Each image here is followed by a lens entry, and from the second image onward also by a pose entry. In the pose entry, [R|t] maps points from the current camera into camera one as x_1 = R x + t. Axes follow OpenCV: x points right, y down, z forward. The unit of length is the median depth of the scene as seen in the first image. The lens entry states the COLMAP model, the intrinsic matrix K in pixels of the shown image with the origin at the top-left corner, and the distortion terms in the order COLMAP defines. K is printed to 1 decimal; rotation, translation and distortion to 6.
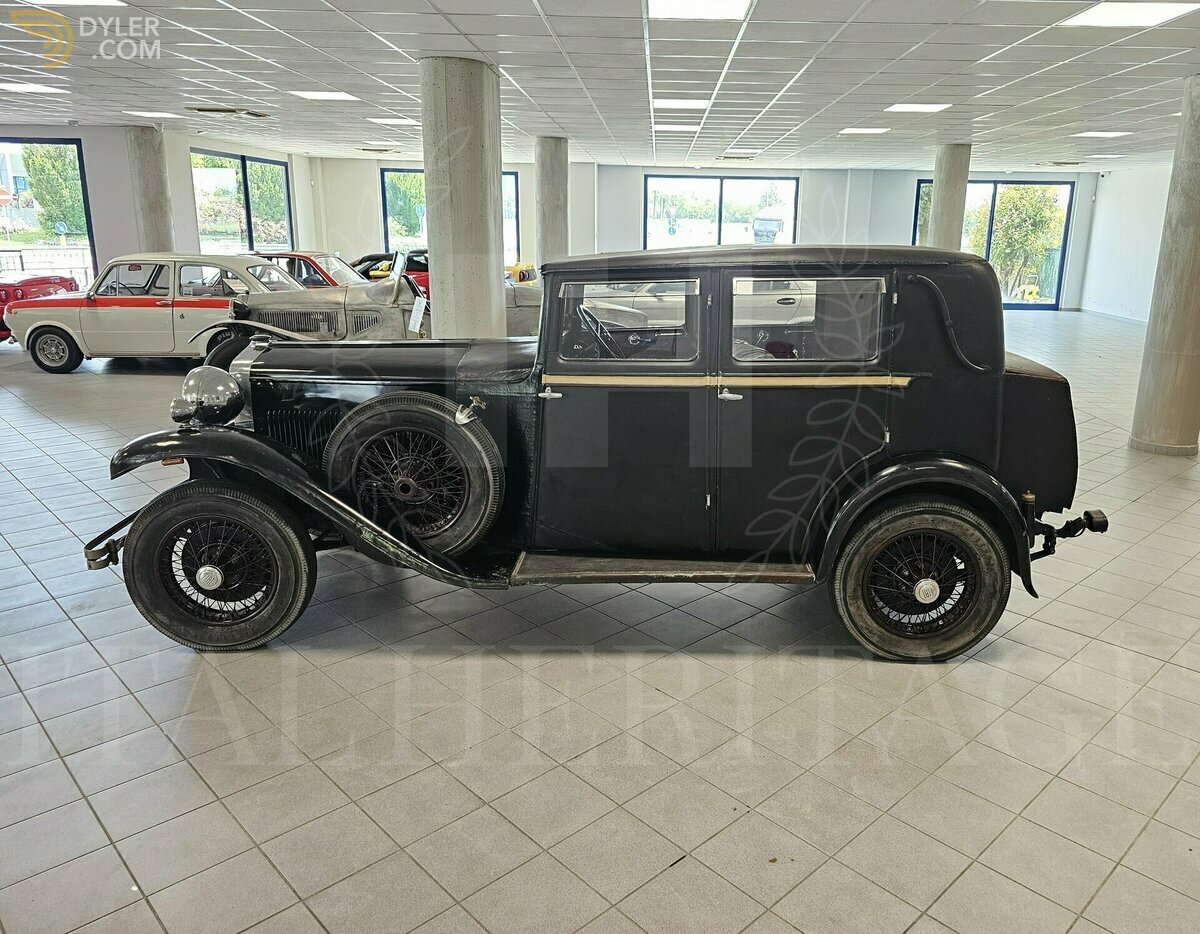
lens RADIAL K [[880.4, 0, 600.0], [0, 880.4, 467.0], [0, 0, 1]] dist [0.045645, 0.003615]
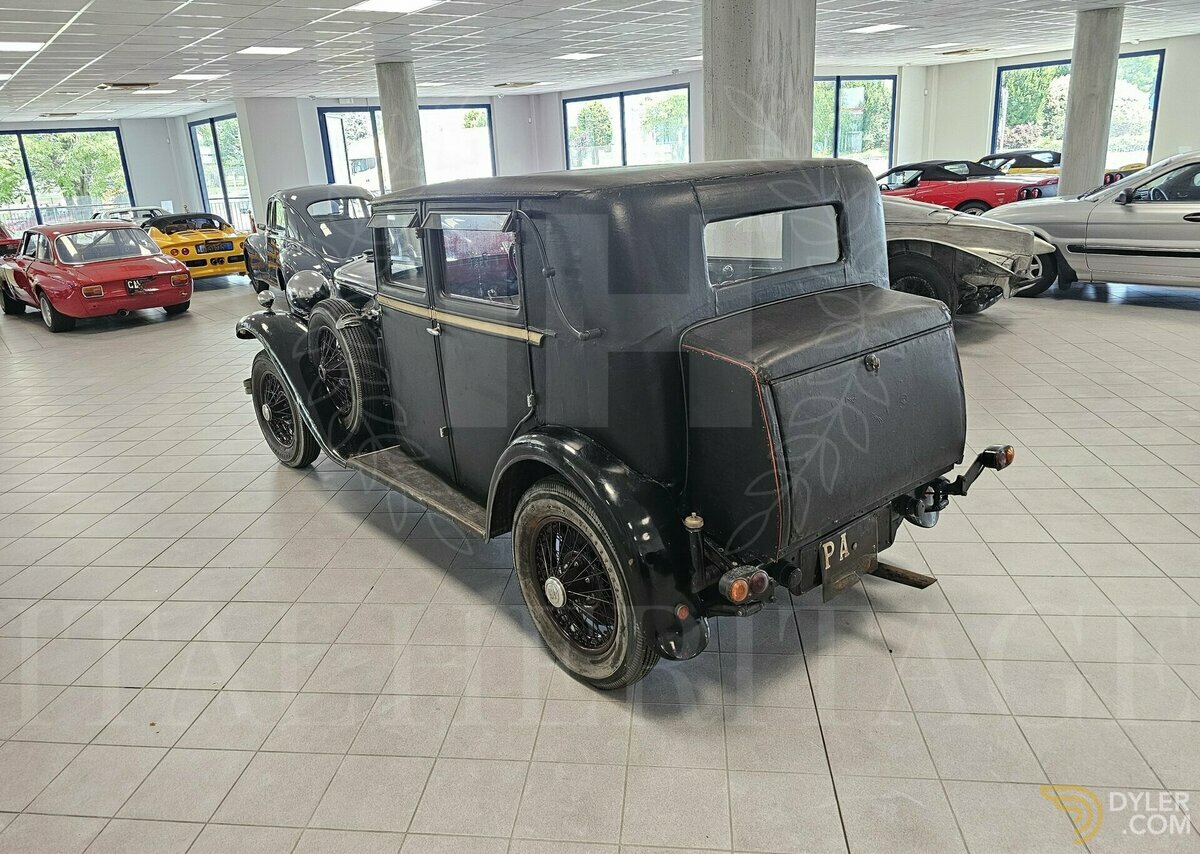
lens RADIAL K [[833.5, 0, 600.3], [0, 833.5, 396.5], [0, 0, 1]] dist [0.050435, -0.002339]
pose [[0.634362, 0.178270, -0.752200, 0.911884], [-0.148707, 0.983014, 0.107562, -0.126131], [0.758598, 0.043624, 0.650097, 0.489400]]
